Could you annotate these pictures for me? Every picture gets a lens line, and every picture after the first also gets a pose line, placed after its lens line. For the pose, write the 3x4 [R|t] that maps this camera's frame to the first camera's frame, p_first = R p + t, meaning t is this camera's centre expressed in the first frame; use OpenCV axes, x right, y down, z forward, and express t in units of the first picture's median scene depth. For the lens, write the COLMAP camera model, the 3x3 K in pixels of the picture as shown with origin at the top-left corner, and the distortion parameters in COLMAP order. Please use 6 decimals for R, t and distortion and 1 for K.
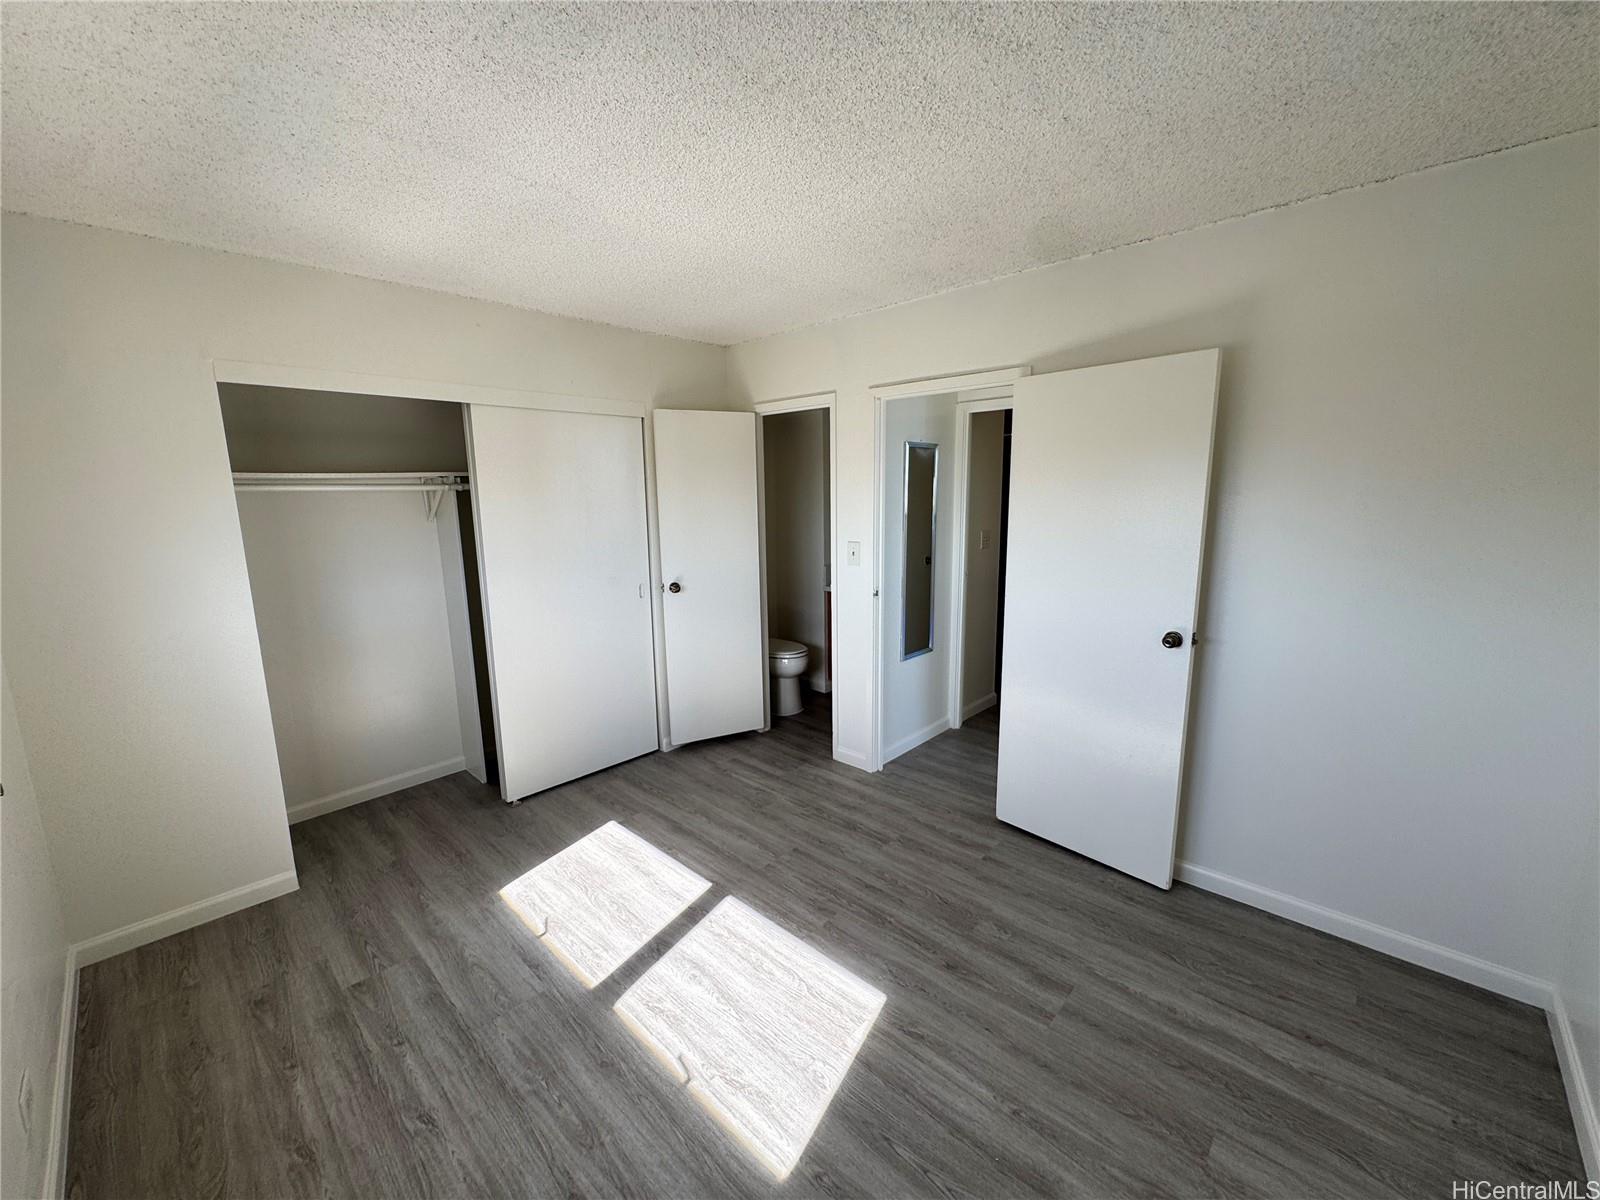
lens RADIAL K [[640.7, 0, 799.3], [0, 640.7, 599.2], [0, 0, 1]] dist [-0.003142, 0.000806]
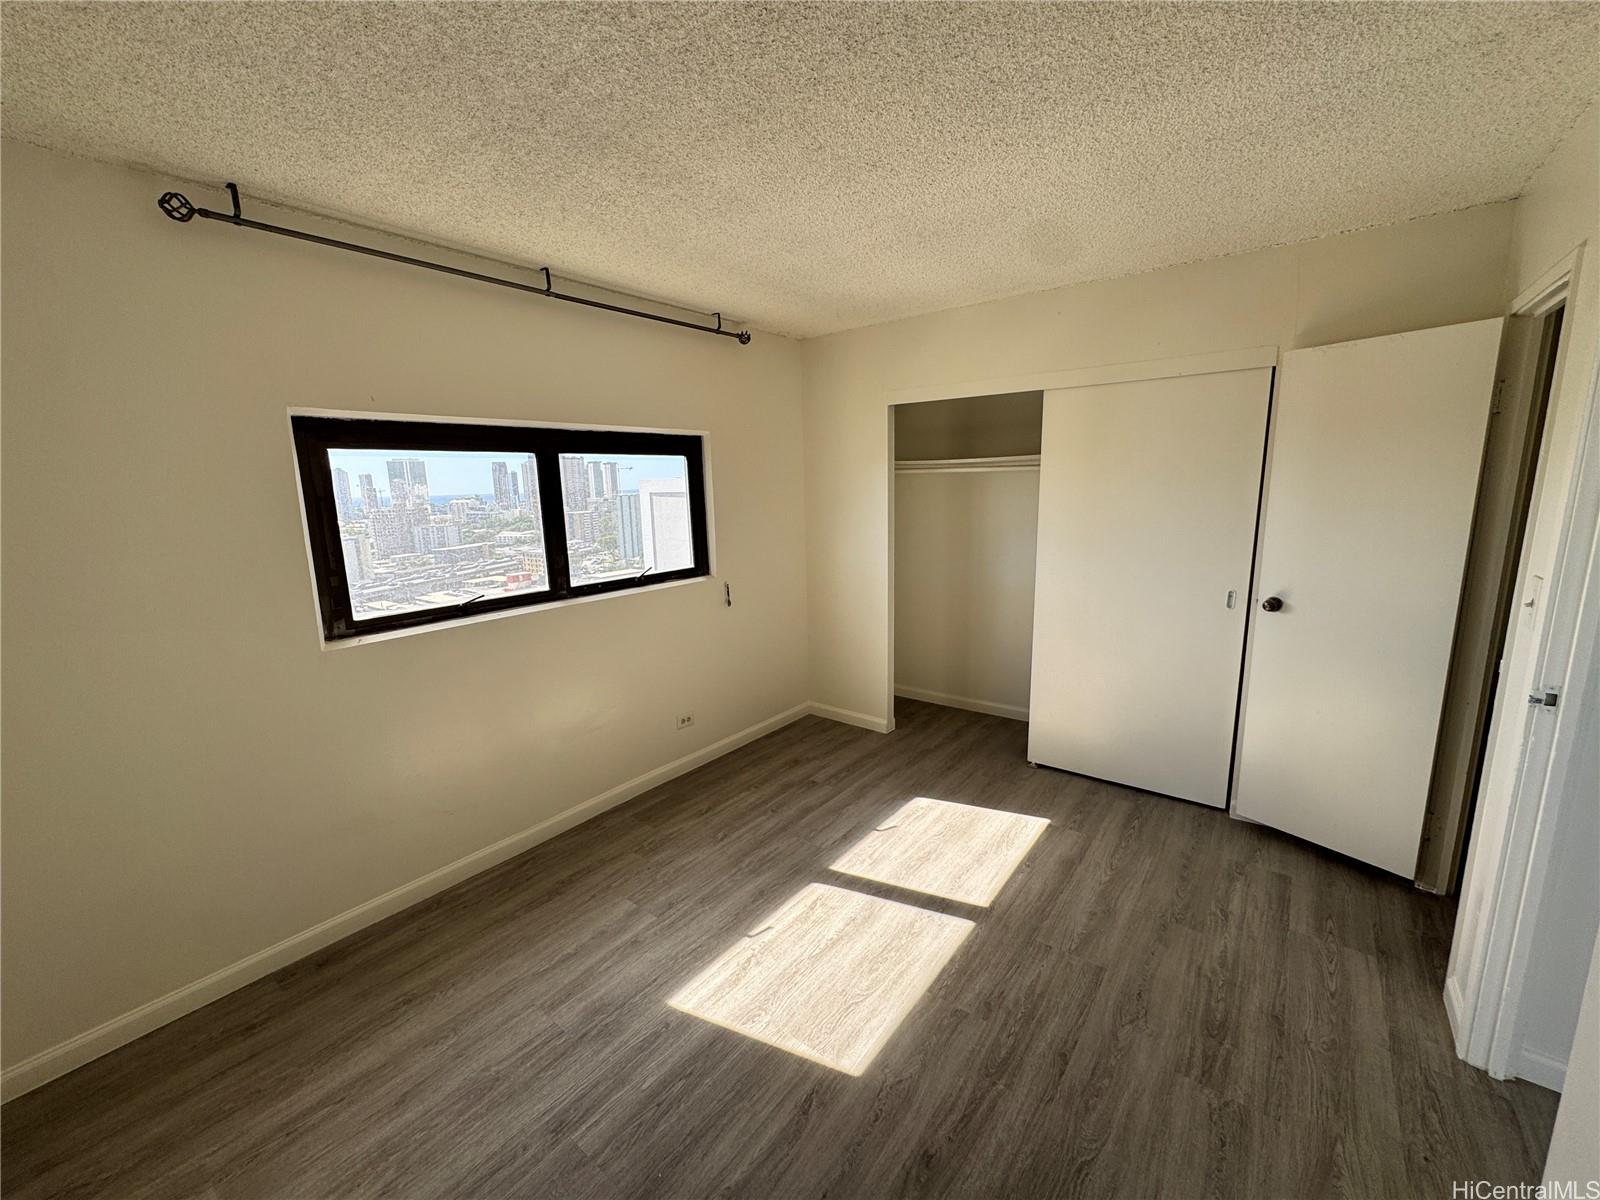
lens RADIAL K [[640.7, 0, 799.0], [0, 640.7, 599.9], [0, 0, 1]] dist [-0.003142, 0.000806]
pose [[0.088149, 0.190758, -0.977671, 0.666133], [-0.145390, 0.973445, 0.176824, -0.106218], [0.985440, 0.126556, 0.113542, 0.592225]]
